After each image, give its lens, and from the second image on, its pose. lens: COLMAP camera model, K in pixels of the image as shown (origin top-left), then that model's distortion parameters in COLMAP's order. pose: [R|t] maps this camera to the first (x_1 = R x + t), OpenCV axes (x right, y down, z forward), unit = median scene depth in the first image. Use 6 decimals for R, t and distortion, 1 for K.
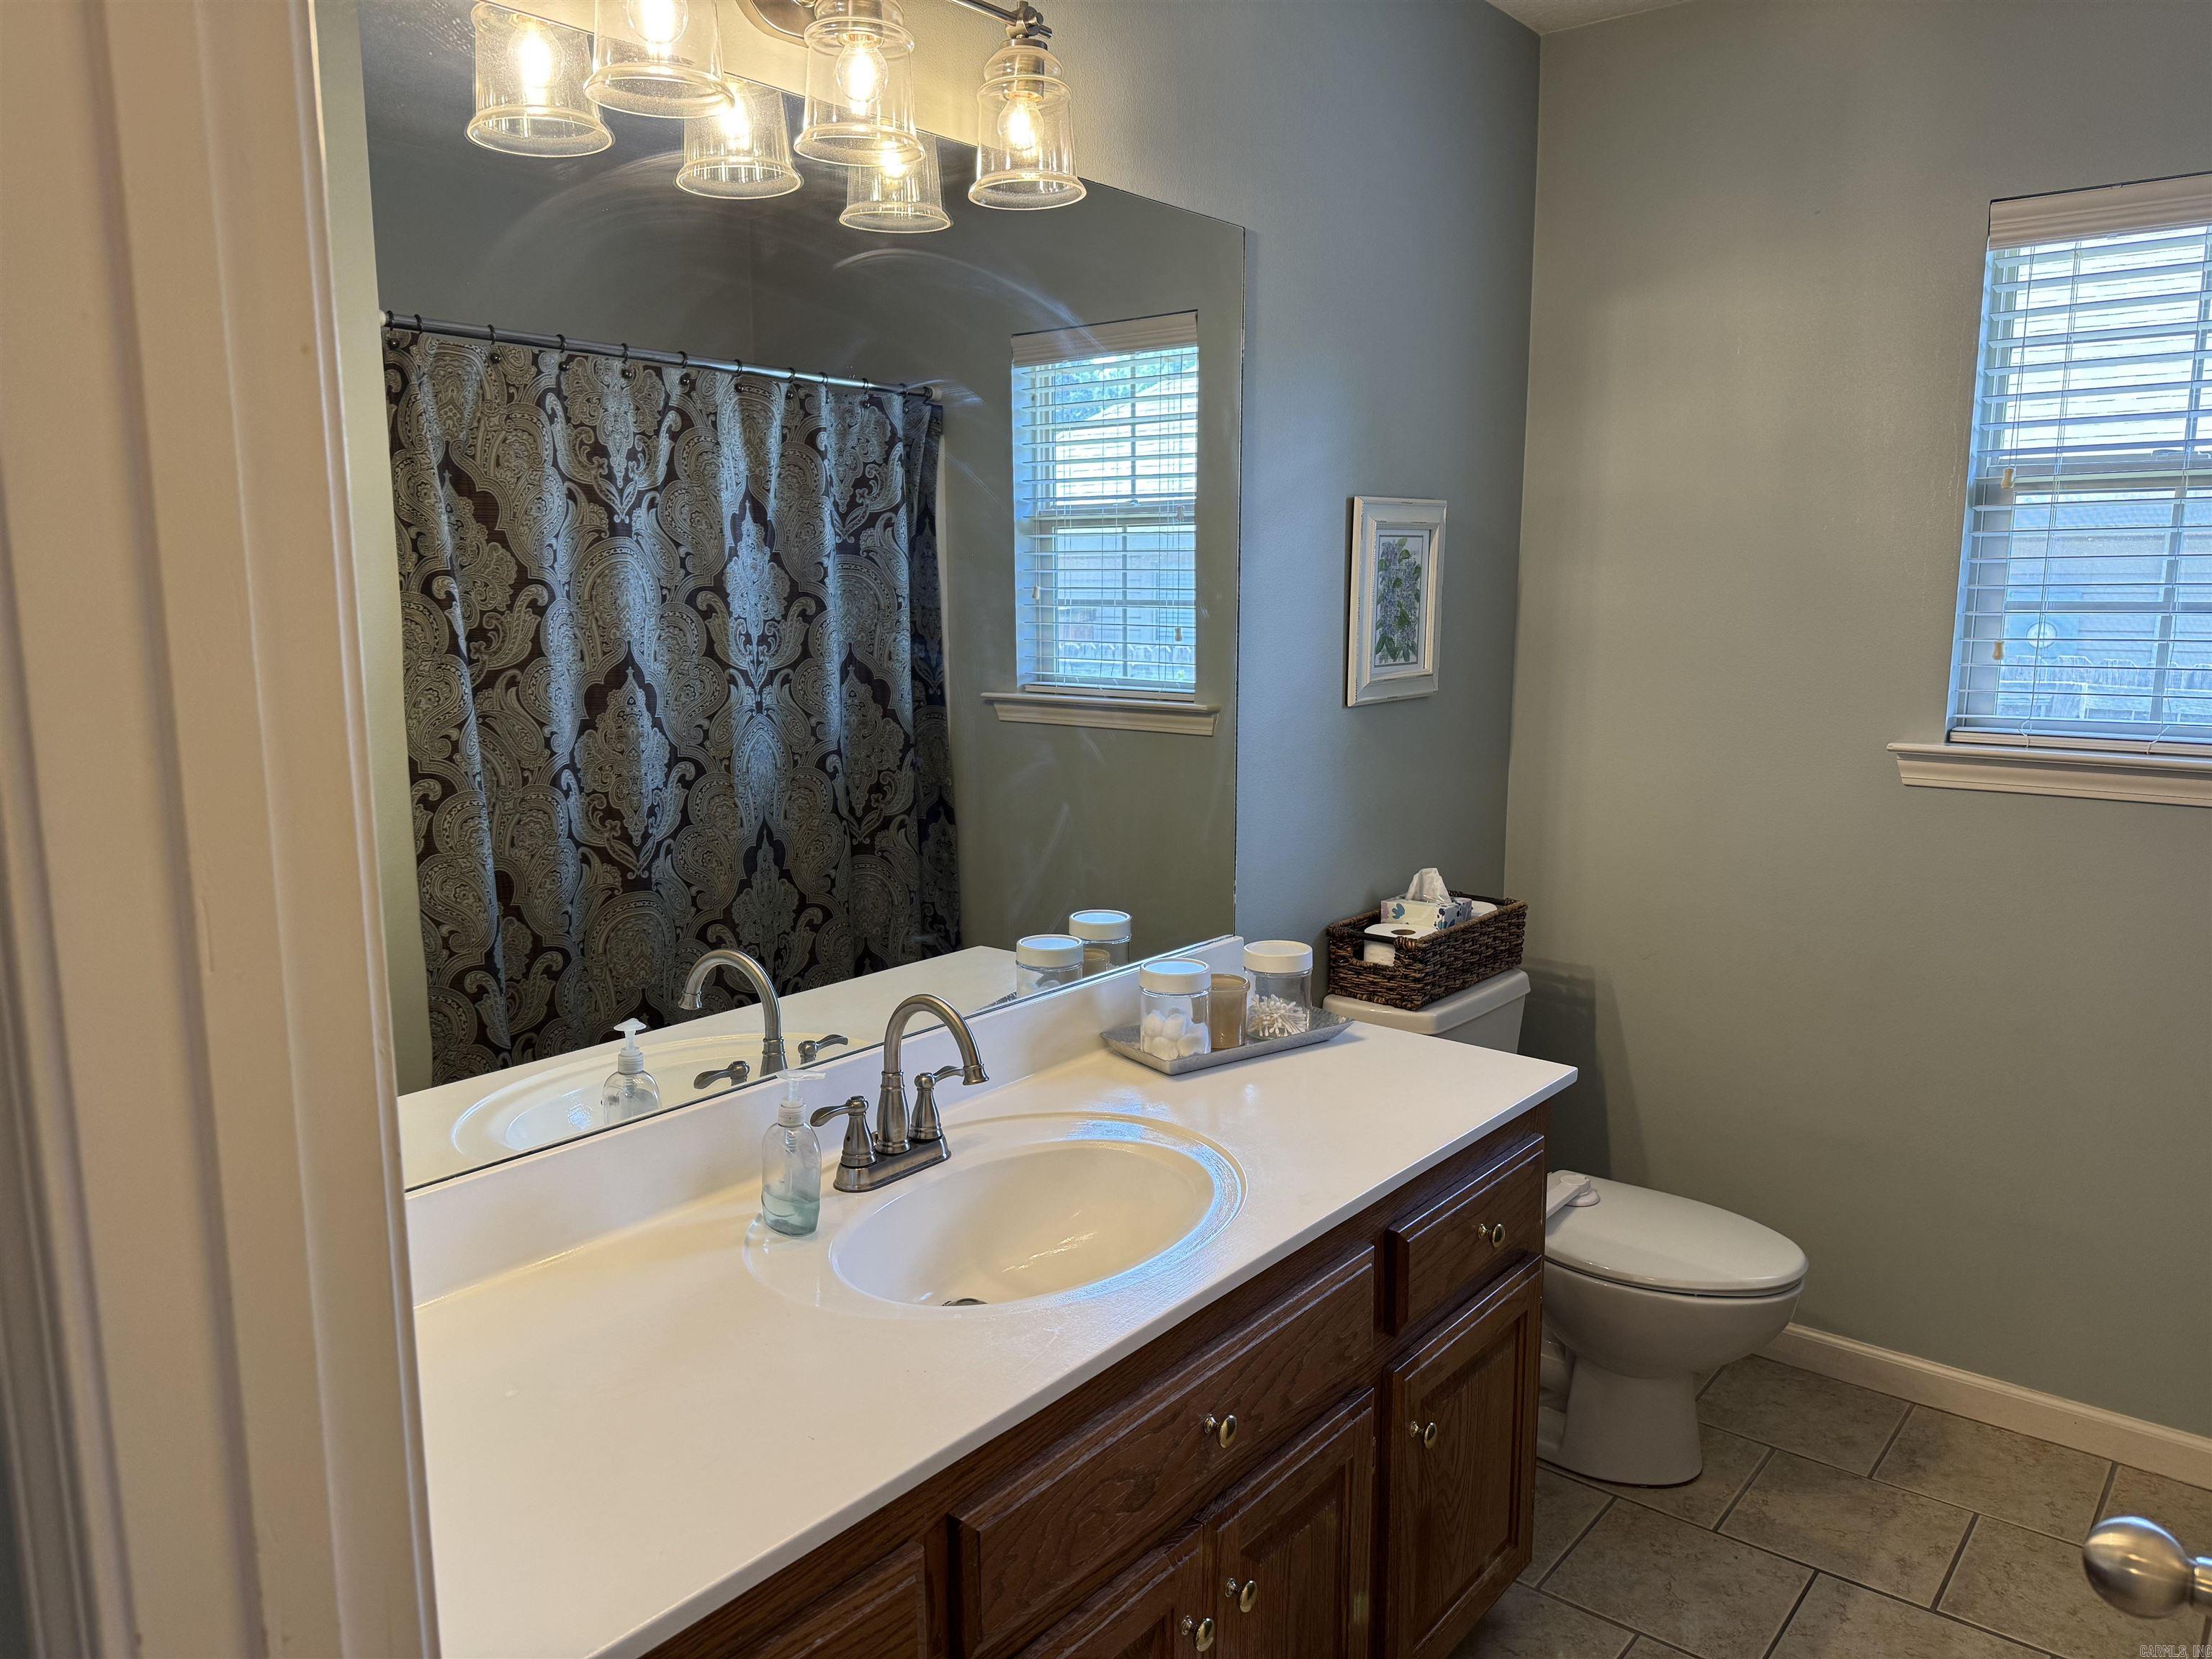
lens RADIAL K [[1558.0, 0, 1112.3], [0, 1558.0, 822.9], [0, 0, 1]] dist [0.071968, -0.093116]
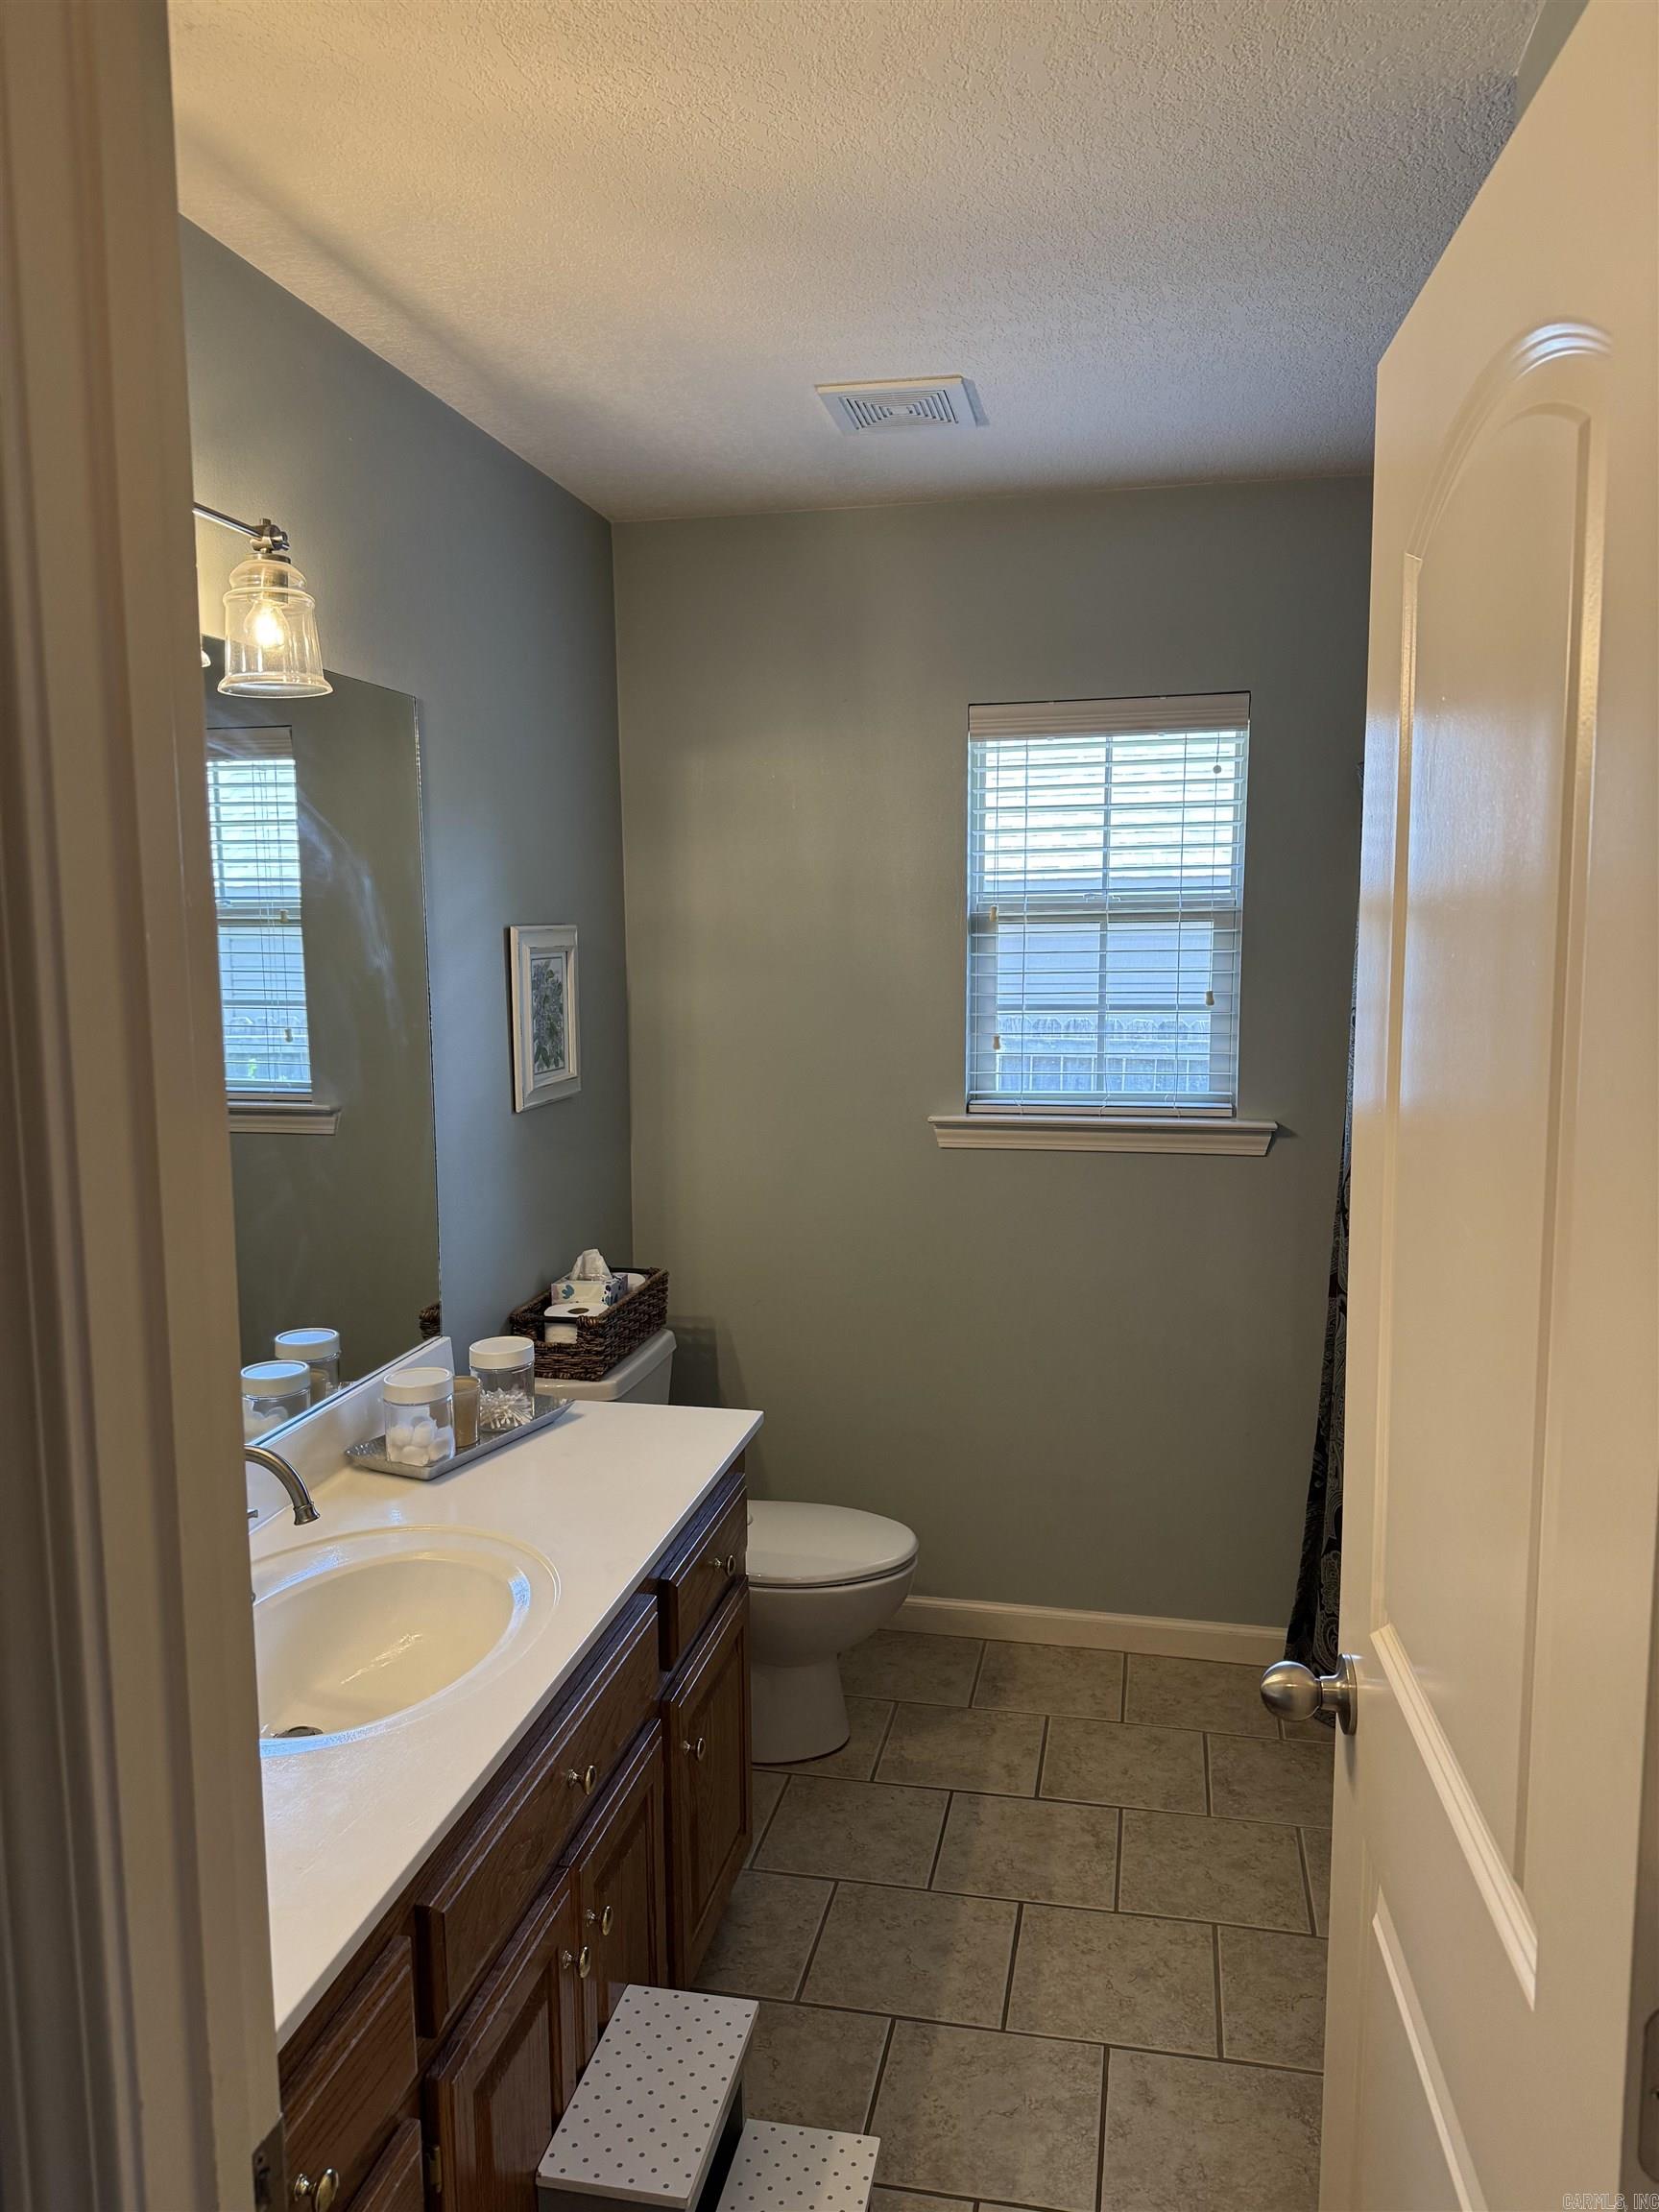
lens RADIAL K [[1546.9, 0, 844.0], [0, 1546.9, 1071.4], [0, 0, 1]] dist [0.139037, -0.222587]
pose [[0.886133, -0.046283, 0.461115, -0.155333], [0.072552, 0.996586, -0.039394, -0.044553], [-0.457717, 0.068364, 0.886466, -0.092196]]
